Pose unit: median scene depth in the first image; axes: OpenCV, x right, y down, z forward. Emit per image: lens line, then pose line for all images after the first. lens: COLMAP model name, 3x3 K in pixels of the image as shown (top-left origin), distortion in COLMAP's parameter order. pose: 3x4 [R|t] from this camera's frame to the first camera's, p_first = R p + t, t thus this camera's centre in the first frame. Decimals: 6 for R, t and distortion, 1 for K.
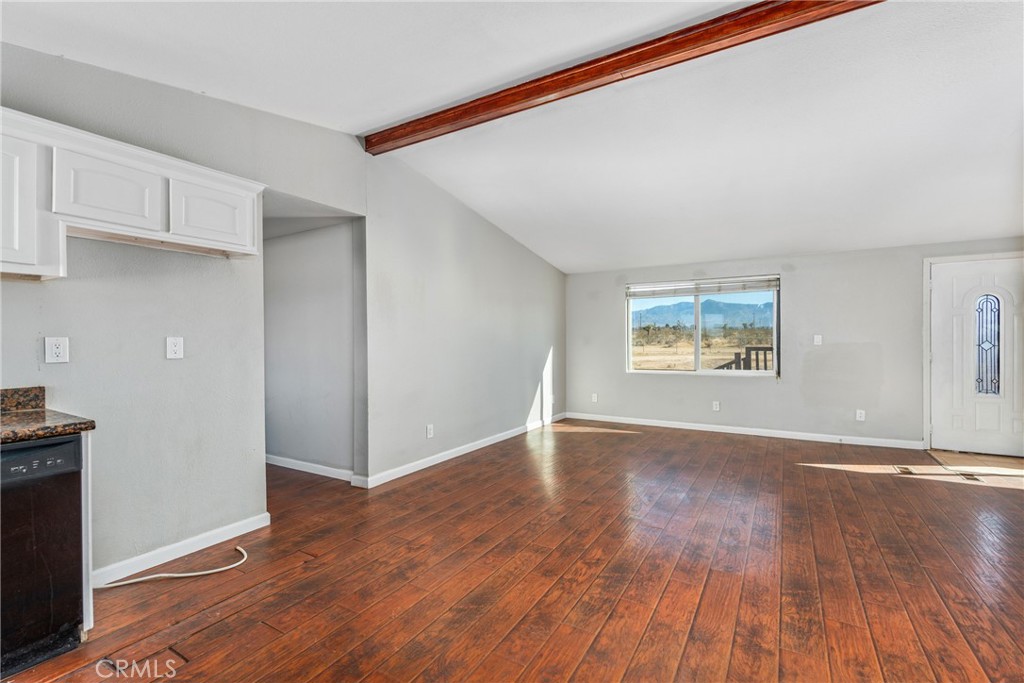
lens RADIAL K [[454.1, 0, 530.8], [0, 454.1, 327.2], [0, 0, 1]] dist [0.000050, 0.000249]
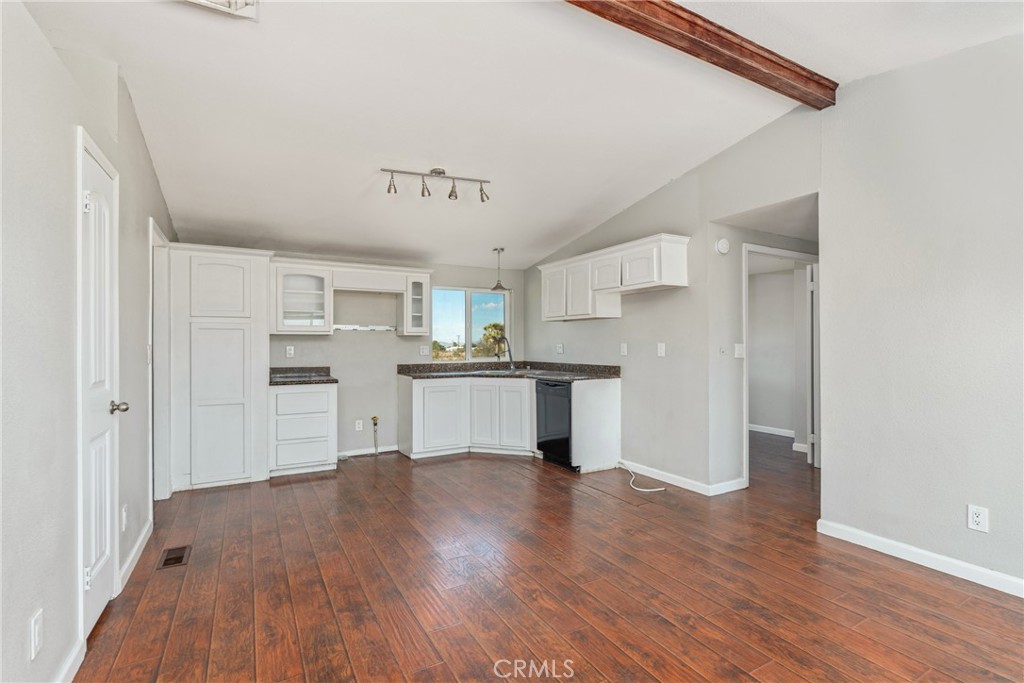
lens RADIAL K [[484.2, 0, 507.2], [0, 484.2, 339.8], [0, 0, 1]] dist [0.000955, -0.000383]
pose [[-0.529190, 0.004501, -0.848491, 0.985621], [0.028514, 0.999515, -0.012482, 0.014988], [0.848024, -0.030800, -0.529062, 1.481990]]
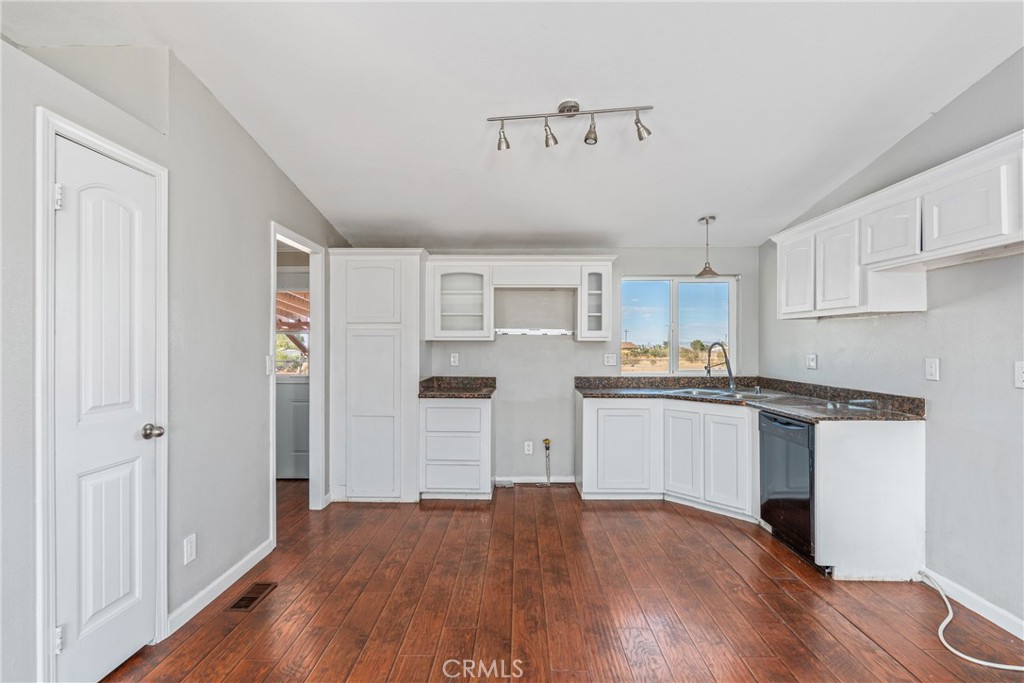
lens RADIAL K [[484.2, 0, 512.7], [0, 484.2, 340.1], [0, 0, 1]] dist [0.000955, -0.000383]
pose [[-0.883402, 0.006850, -0.468565, 0.414437], [0.019005, 0.999594, -0.021217, -0.015895], [0.468230, -0.027648, -0.883174, 1.363002]]
